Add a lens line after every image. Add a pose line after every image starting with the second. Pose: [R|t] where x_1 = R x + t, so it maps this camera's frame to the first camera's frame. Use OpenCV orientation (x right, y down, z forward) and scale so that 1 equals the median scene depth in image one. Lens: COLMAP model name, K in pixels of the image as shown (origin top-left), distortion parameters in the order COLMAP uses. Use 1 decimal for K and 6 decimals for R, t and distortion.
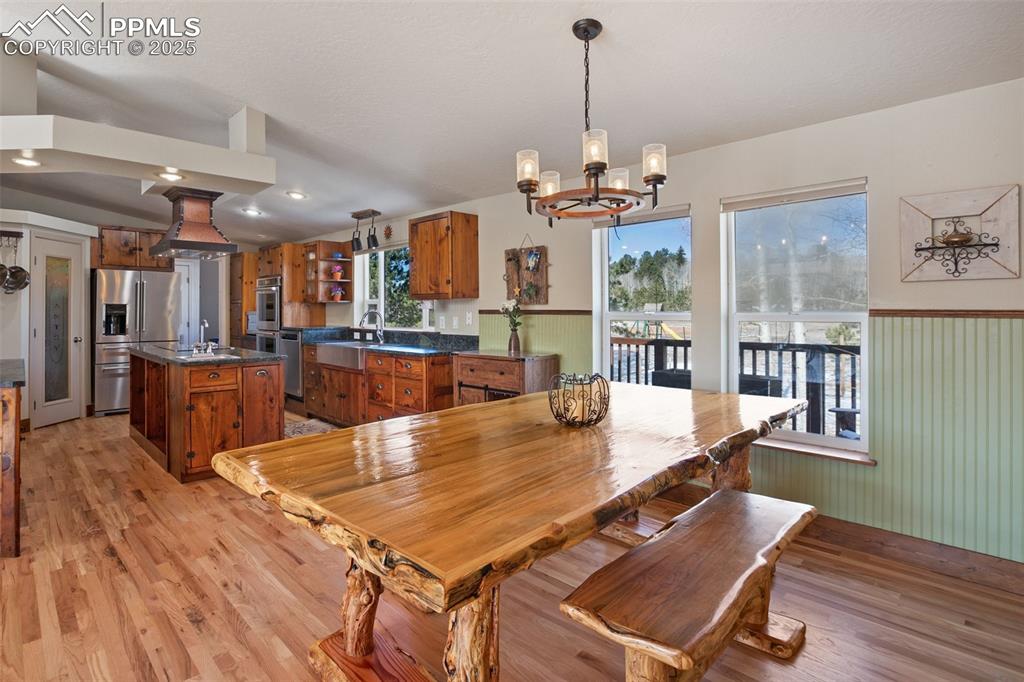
lens RADIAL K [[507.1, 0, 512.8], [0, 507.1, 312.7], [0, 0, 1]] dist [-0.019988, 0.001001]
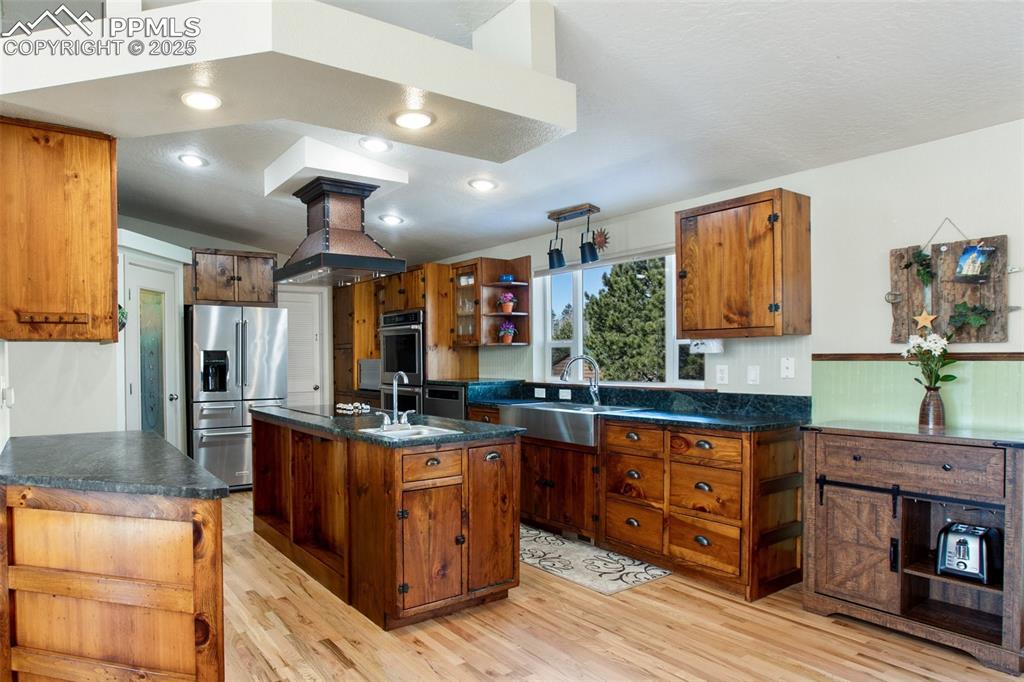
lens RADIAL K [[628.0, 0, 507.8], [0, 628.0, 377.3], [0, 0, 1]] dist [-0.031112, 0.002113]
pose [[0.986617, -0.002057, -0.163042, -0.270420], [0.006848, 0.999561, 0.028825, -0.001274], [0.162911, -0.029556, 0.986198, 0.182702]]
